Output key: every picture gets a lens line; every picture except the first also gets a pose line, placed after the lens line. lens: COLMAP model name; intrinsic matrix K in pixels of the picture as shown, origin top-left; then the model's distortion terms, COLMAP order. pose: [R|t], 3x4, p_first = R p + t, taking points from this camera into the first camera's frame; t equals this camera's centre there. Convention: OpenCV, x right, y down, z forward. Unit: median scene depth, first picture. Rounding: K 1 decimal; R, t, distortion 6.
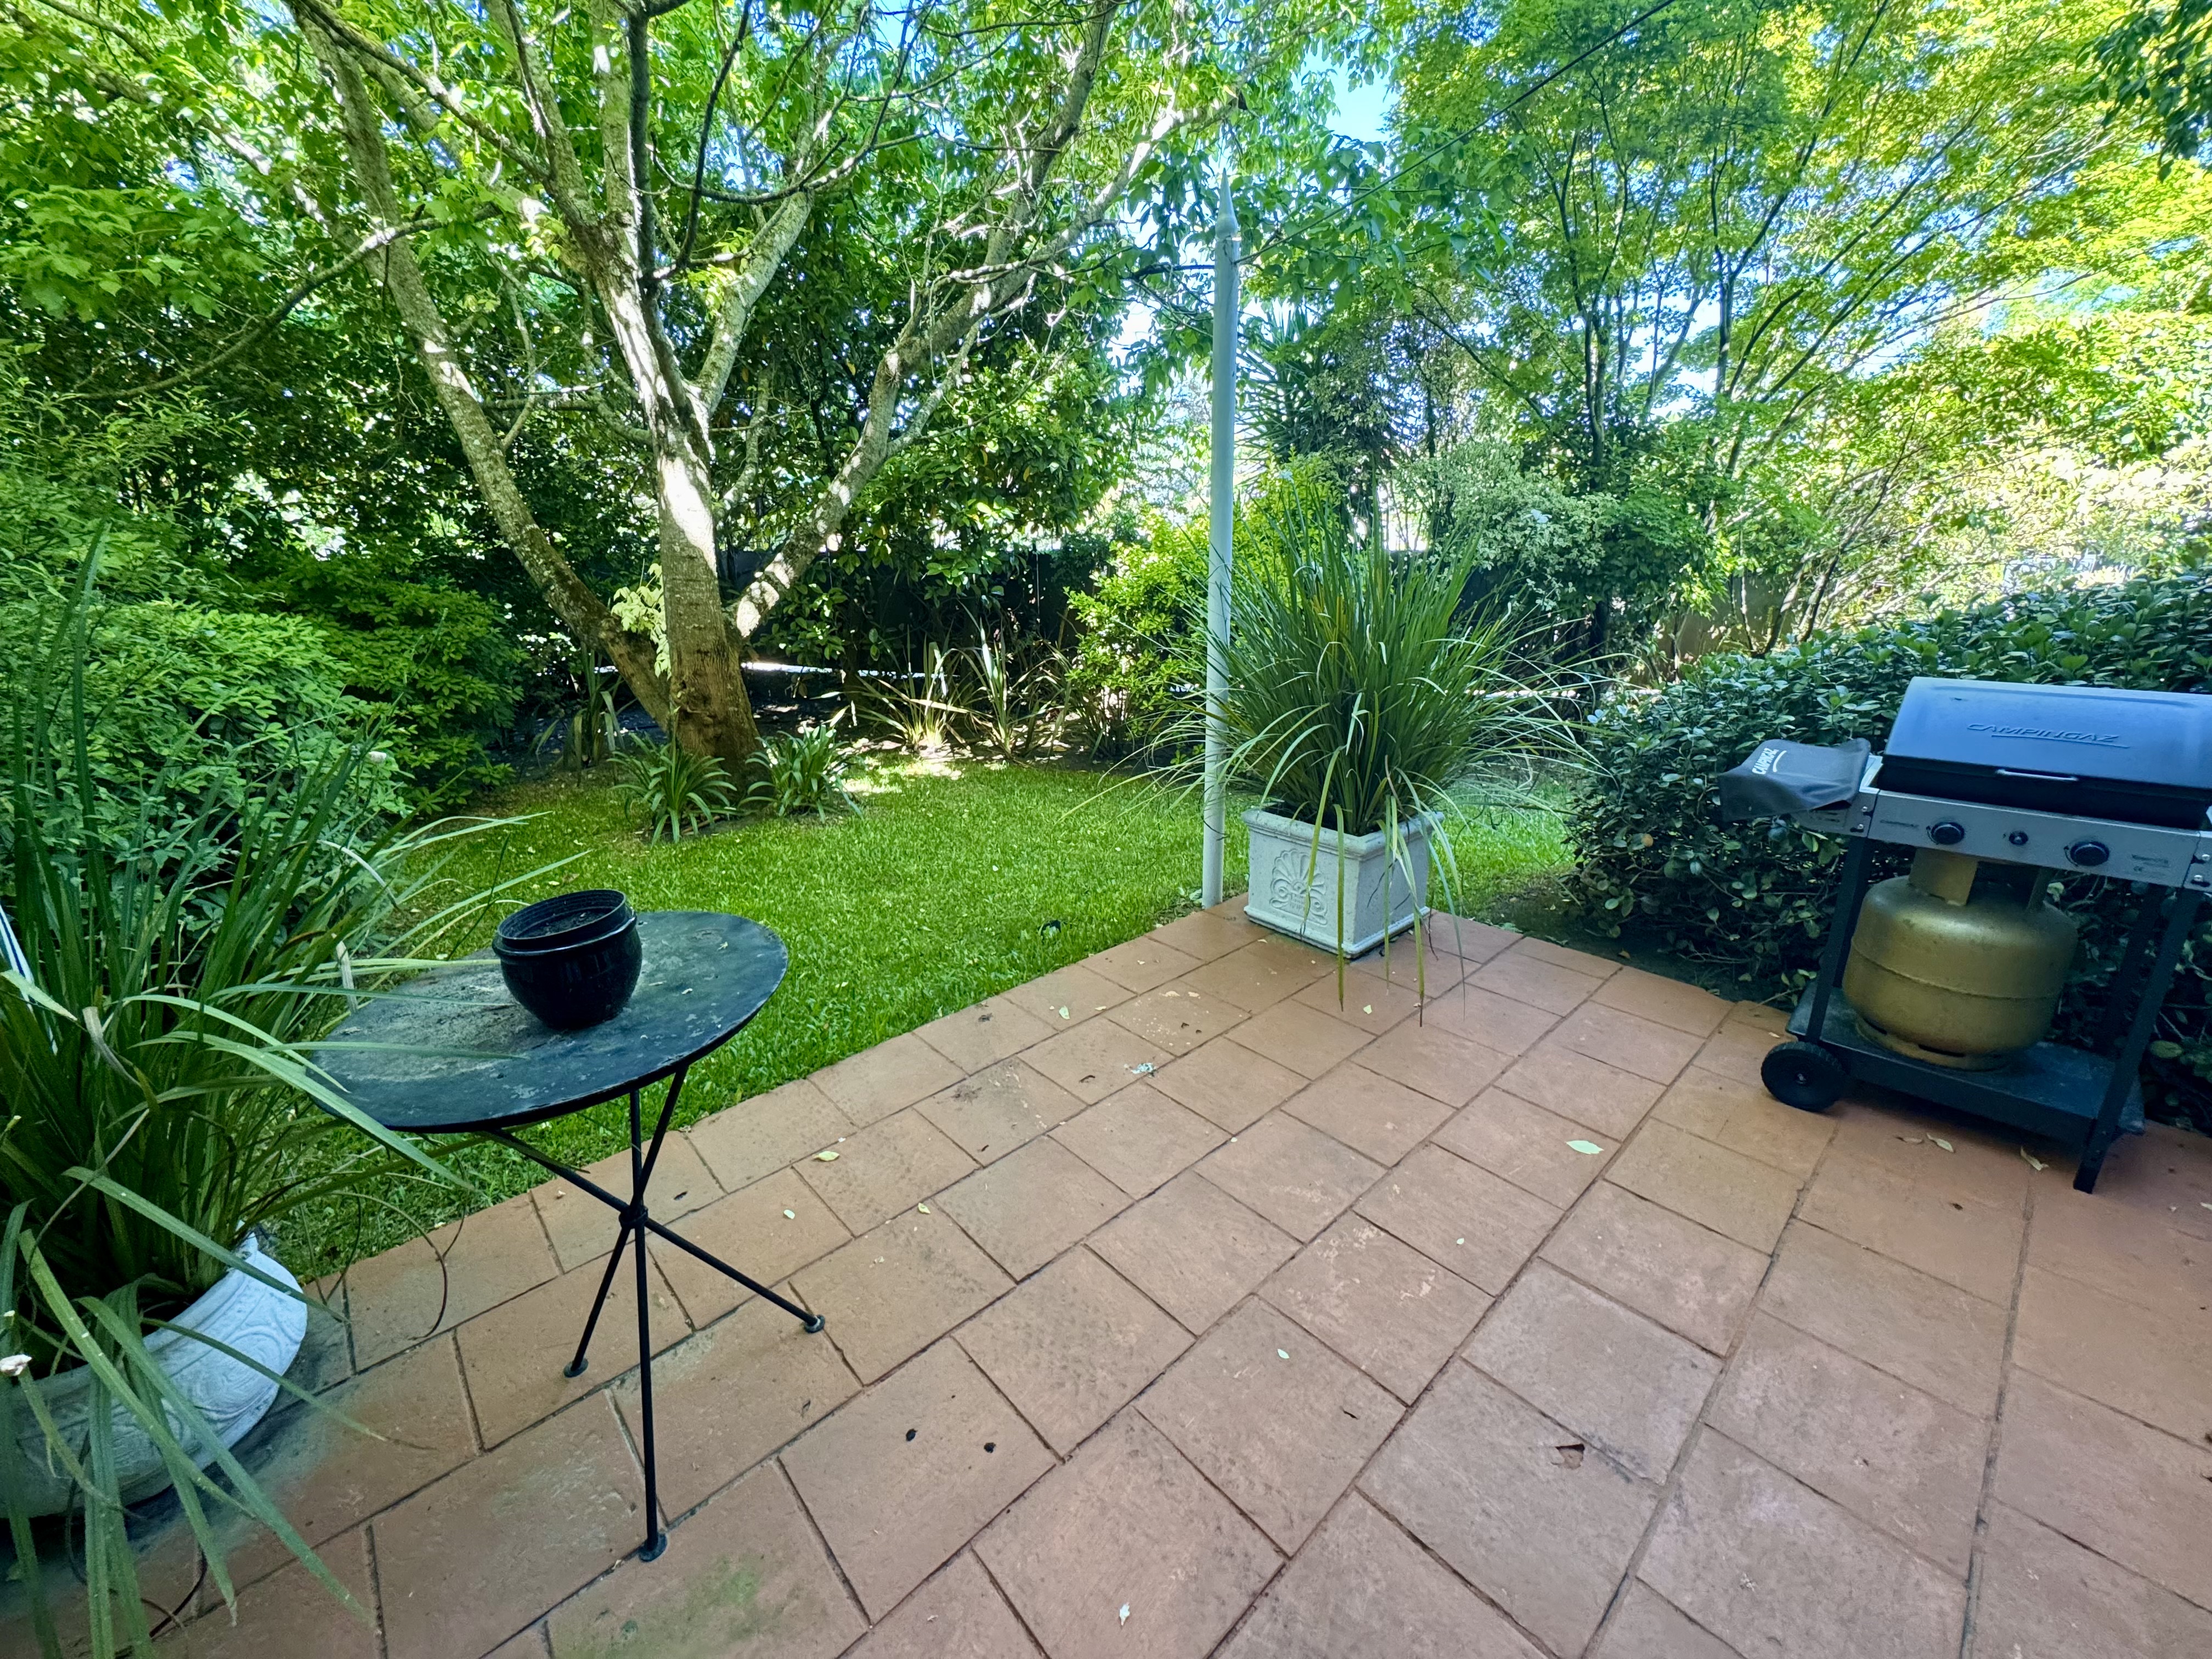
lens RADIAL K [[876.6, 0, 1094.5], [0, 876.6, 845.3], [0, 0, 1]] dist [-0.005233, 0.001089]
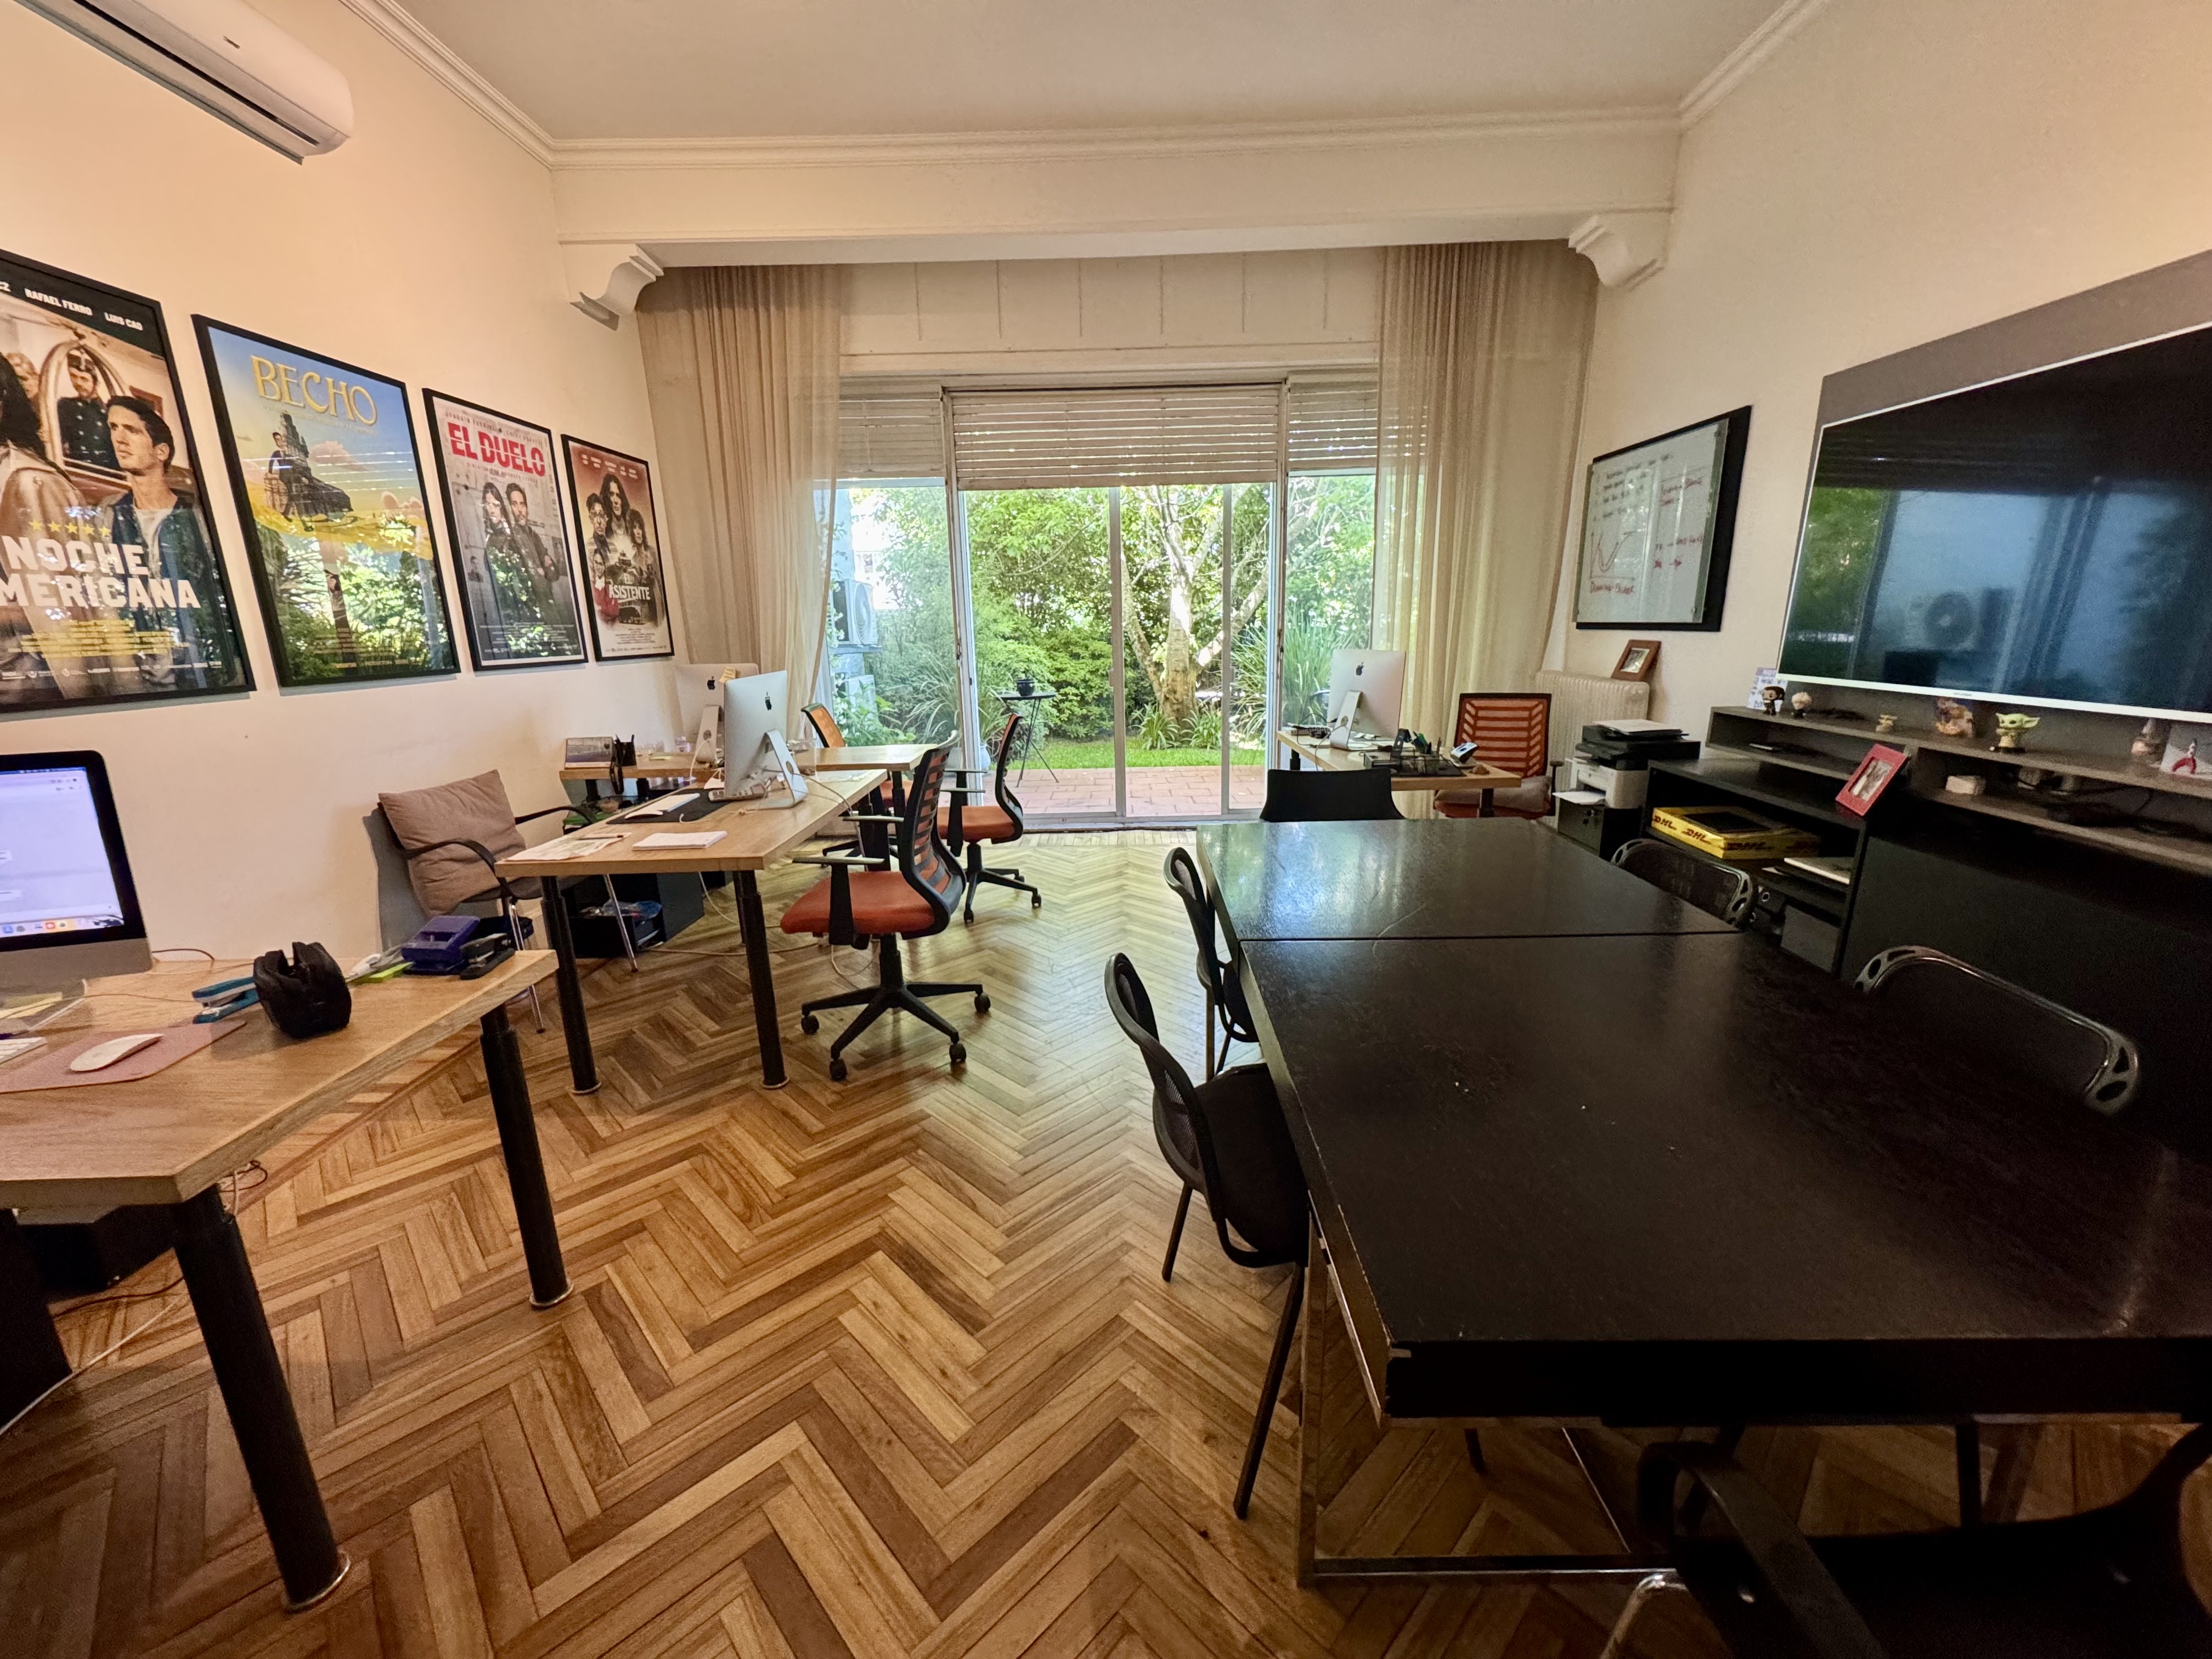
lens RADIAL K [[876.6, 0, 1105.8], [0, 876.6, 834.8], [0, 0, 1]] dist [-0.005233, 0.001089]
pose [[0.734885, 0.150478, -0.661287, 1.458350], [-0.212074, 0.977163, -0.013320, 0.390440], [0.644181, 0.150031, 0.750015, -1.115572]]
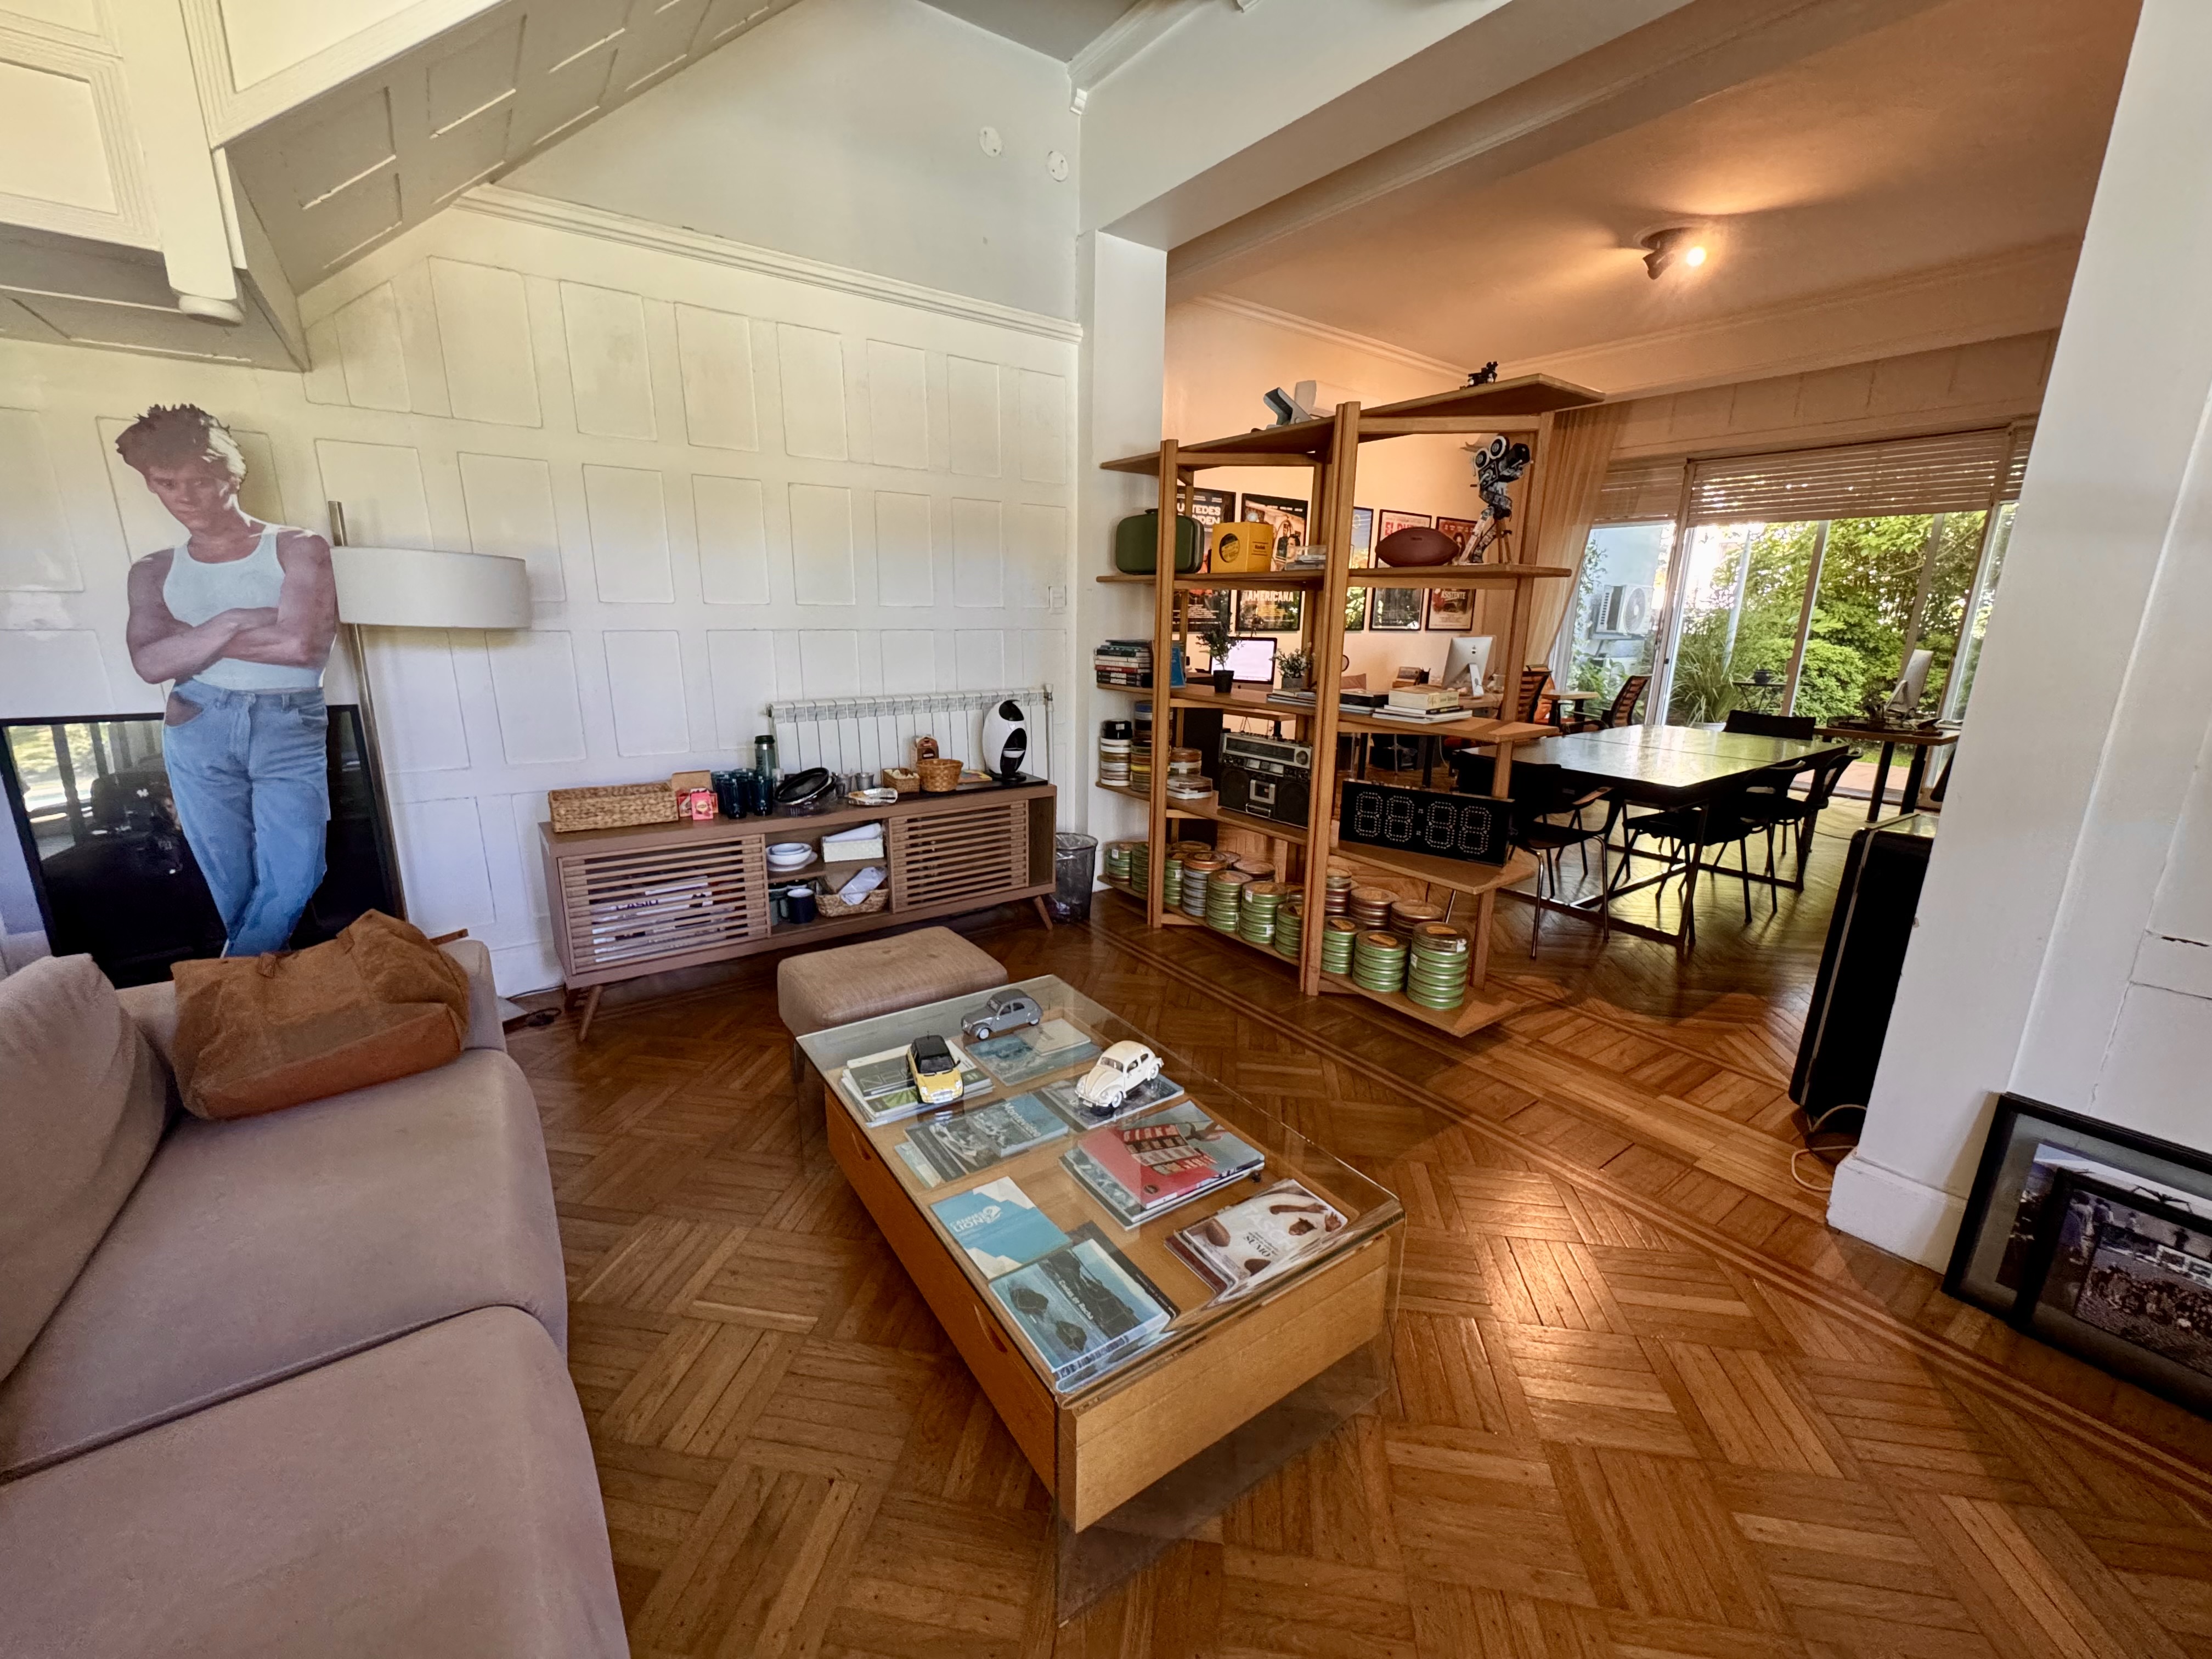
lens RADIAL K [[876.6, 0, 1116.3], [0, 876.6, 832.0], [0, 0, 1]] dist [-0.005233, 0.001089]
pose [[-0.102199, 0.247079, -0.963591, 2.620768], [-0.352139, 0.896954, 0.267340, 0.440041], [0.930351, 0.366640, -0.004662, -1.265960]]
